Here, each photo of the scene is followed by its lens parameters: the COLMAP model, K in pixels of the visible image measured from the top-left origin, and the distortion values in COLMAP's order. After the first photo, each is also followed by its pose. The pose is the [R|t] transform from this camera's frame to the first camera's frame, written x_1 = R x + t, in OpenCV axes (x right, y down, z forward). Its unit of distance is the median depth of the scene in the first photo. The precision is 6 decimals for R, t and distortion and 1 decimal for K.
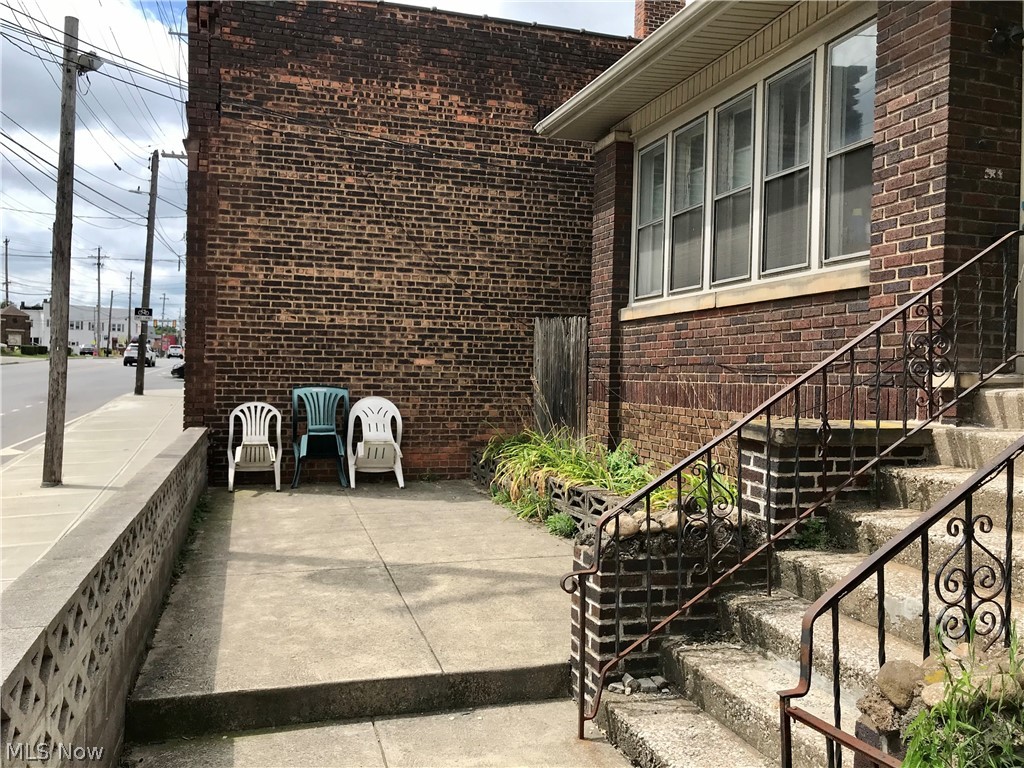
lens RADIAL K [[831.9, 0, 516.8], [0, 831.9, 380.1], [0, 0, 1]] dist [0.029292, -0.030507]
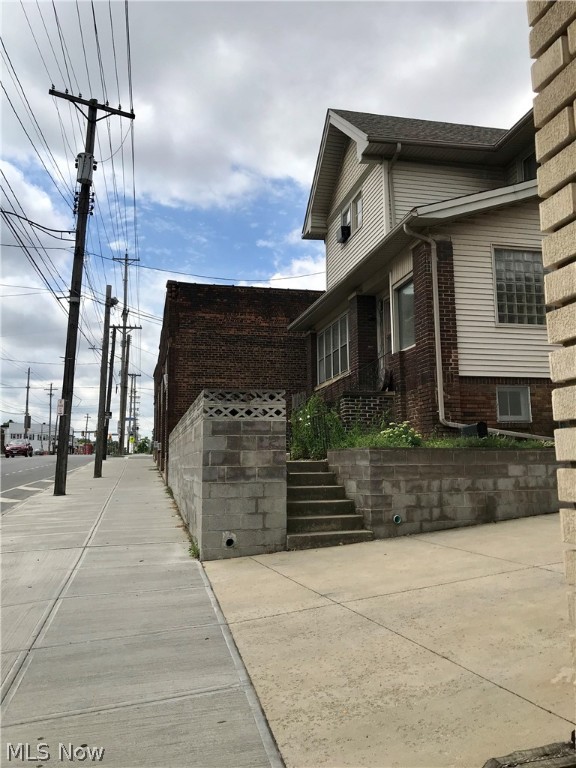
lens RADIAL K [[623.9, 0, 296.5], [0, 623.9, 379.2], [0, 0, 1]] dist [0.029292, -0.030507]
pose [[0.997251, -0.040650, -0.061947, 0.175449], [0.030982, 0.988243, -0.149721, 0.191313], [0.067305, 0.147390, 0.986786, -1.063673]]
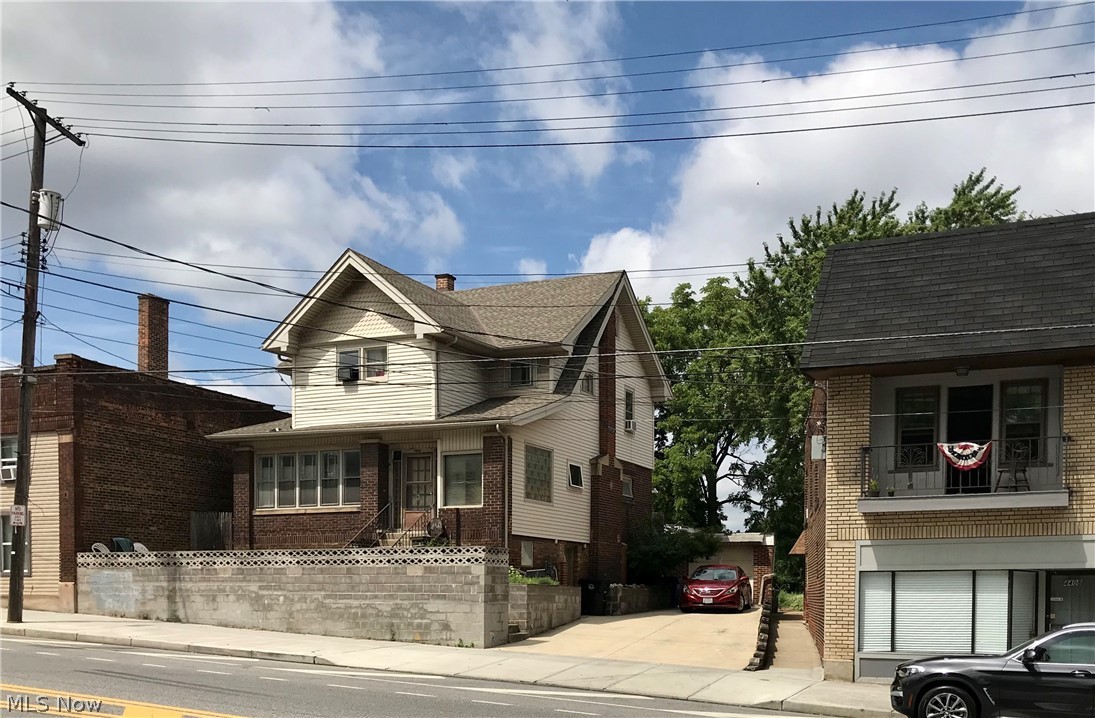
lens RADIAL K [[1132.0, 0, 607.2], [0, 1132.0, 606.5], [0, 0, 1]] dist [0.048533, 0.000000]
pose [[0.641823, -0.021825, 0.766542, -1.794246], [0.016508, 0.999757, 0.014642, 0.174705], [-0.766675, 0.003256, 0.642027, -2.069269]]
